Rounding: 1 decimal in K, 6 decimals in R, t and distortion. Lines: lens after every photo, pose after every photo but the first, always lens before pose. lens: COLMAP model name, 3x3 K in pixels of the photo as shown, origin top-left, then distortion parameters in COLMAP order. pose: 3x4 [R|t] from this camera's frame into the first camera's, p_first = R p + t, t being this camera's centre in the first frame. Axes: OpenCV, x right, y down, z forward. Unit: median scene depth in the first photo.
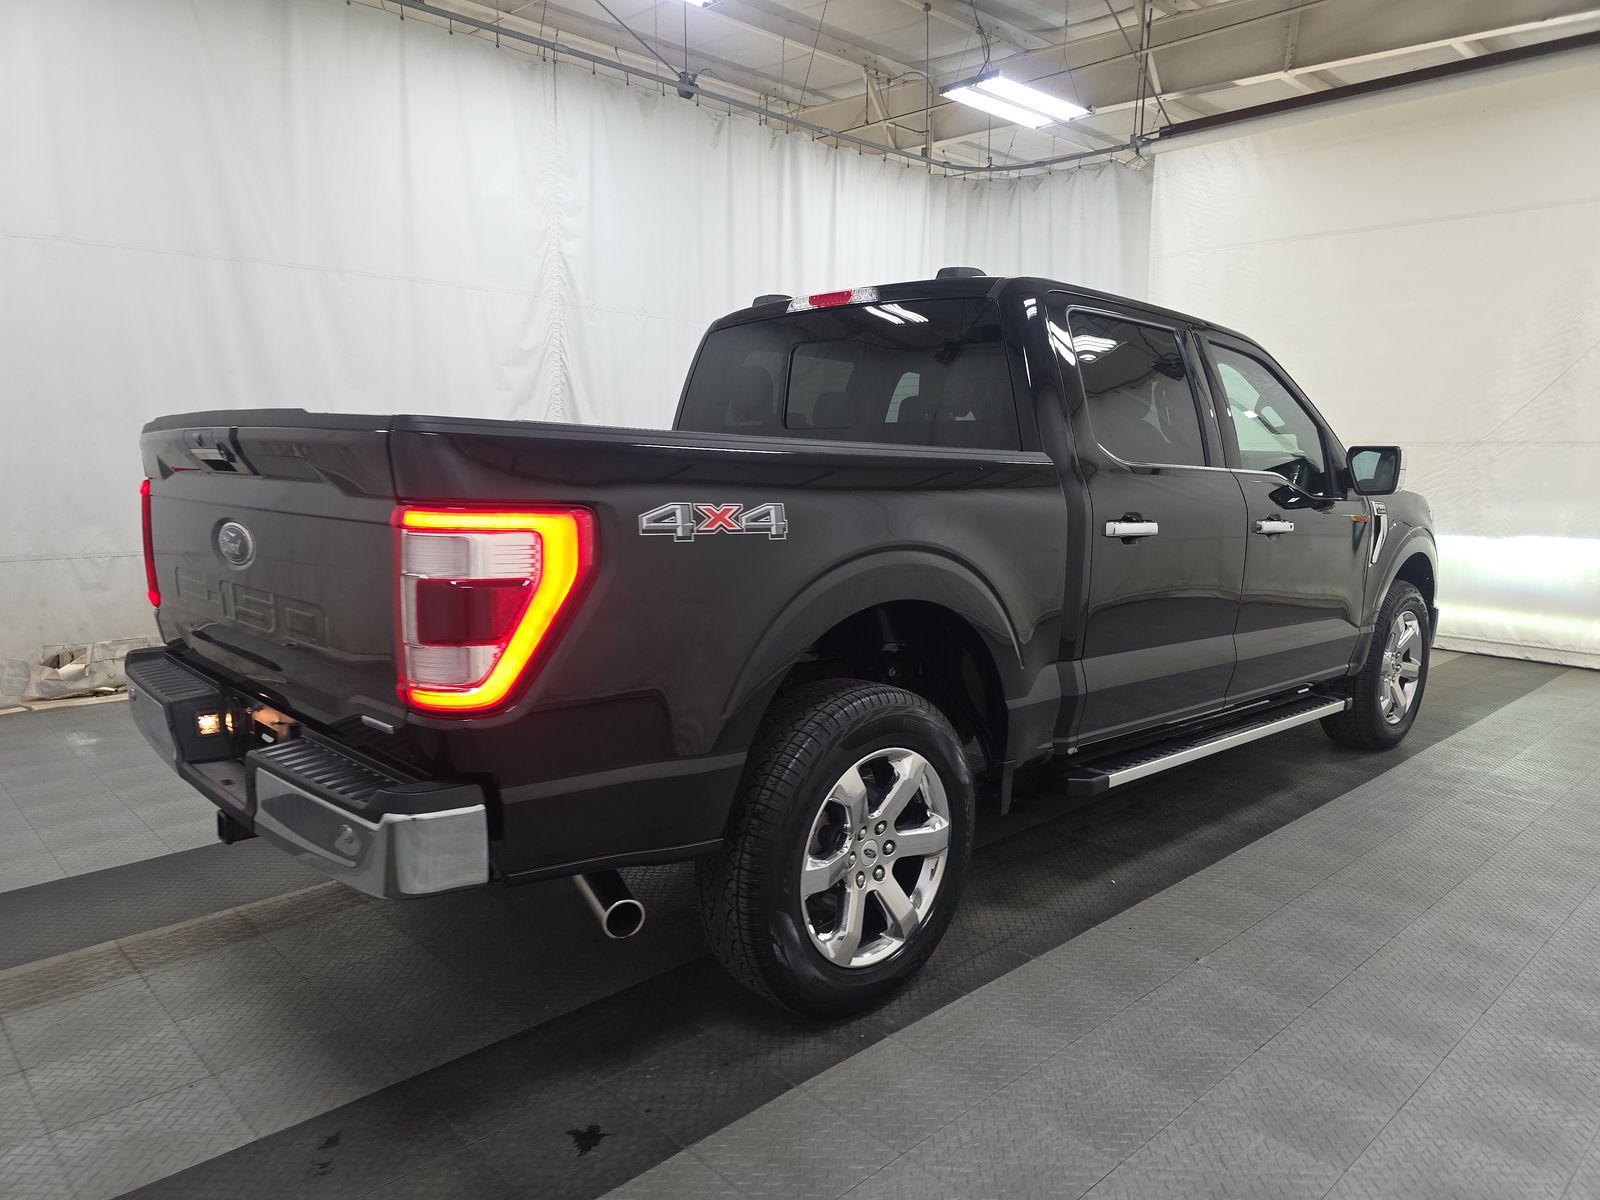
lens RADIAL K [[1078.1, 0, 800.0], [0, 1078.1, 600.0], [0, 0, 1]] dist [0.019714, 0.001441]
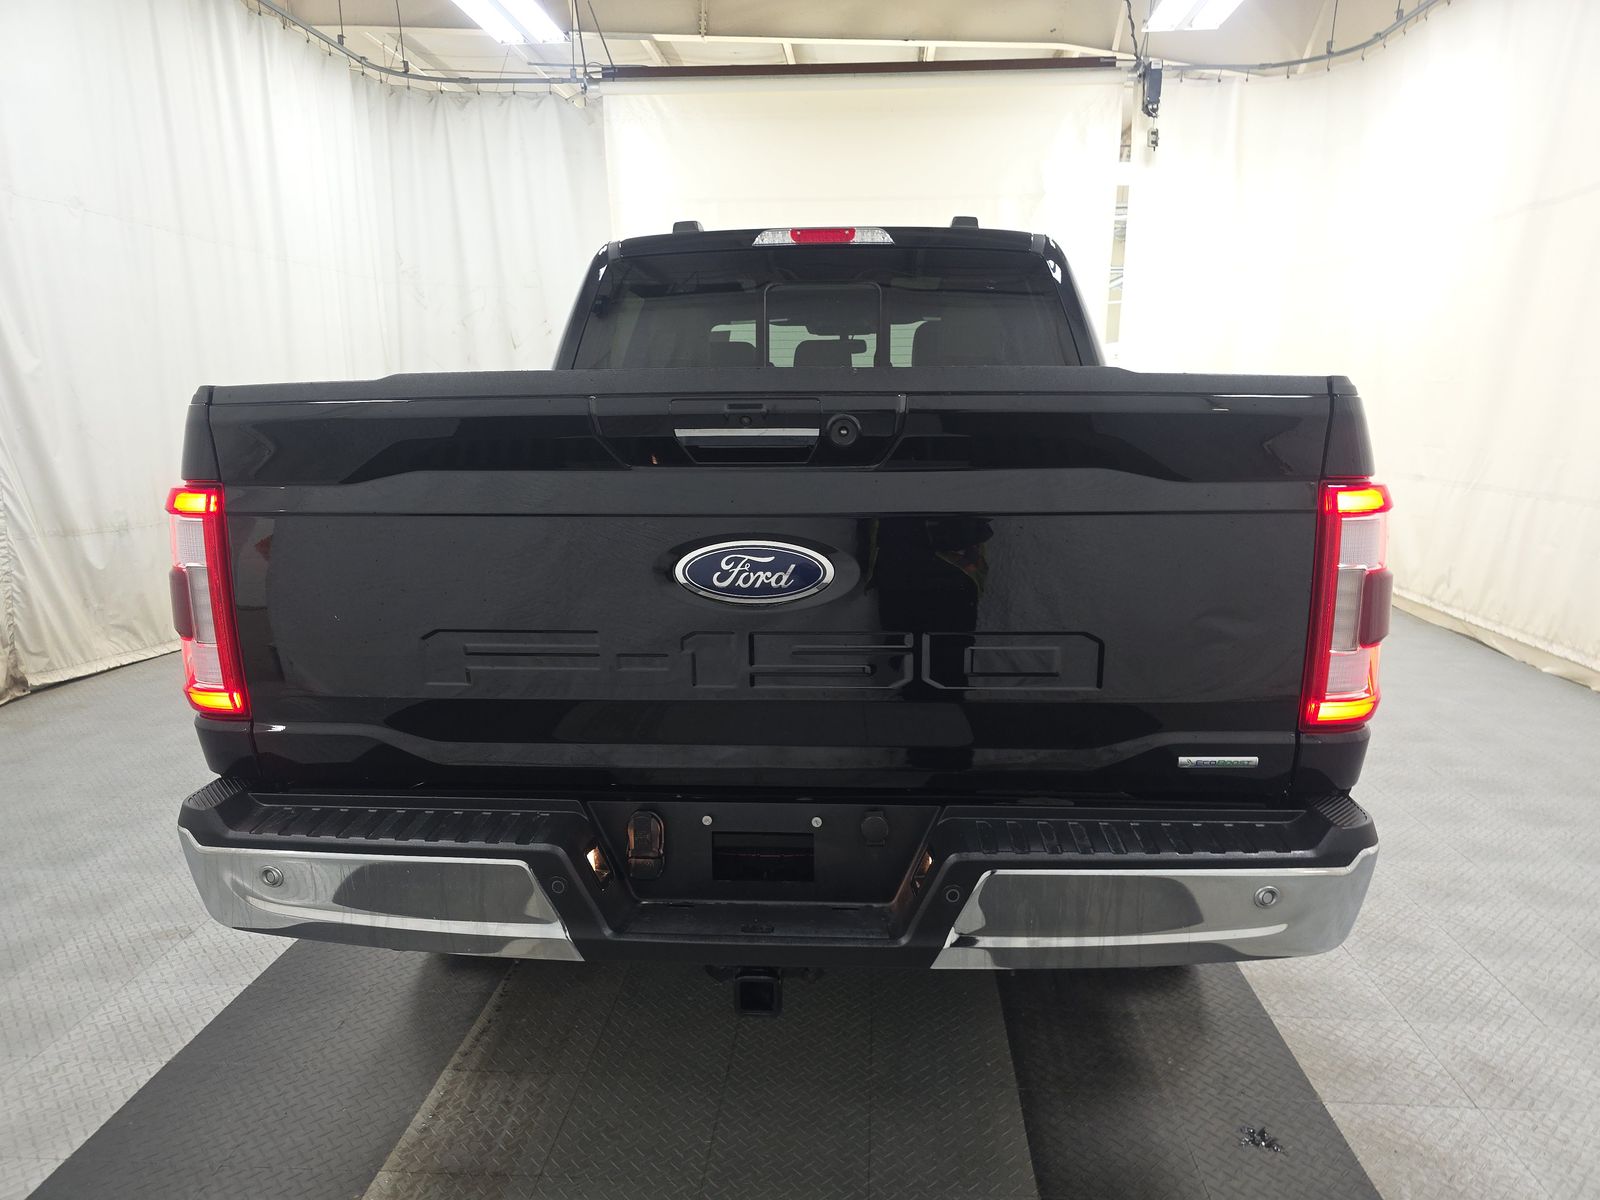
lens RADIAL K [[1057.8, 0, 800.0], [0, 1057.8, 600.0], [0, 0, 1]] dist [0.003602, -0.000563]
pose [[0.729130, -0.142711, 0.669330, -0.325640], [0.100683, 0.989743, 0.101350, -0.034236], [-0.676929, -0.006507, 0.736020, 0.183002]]
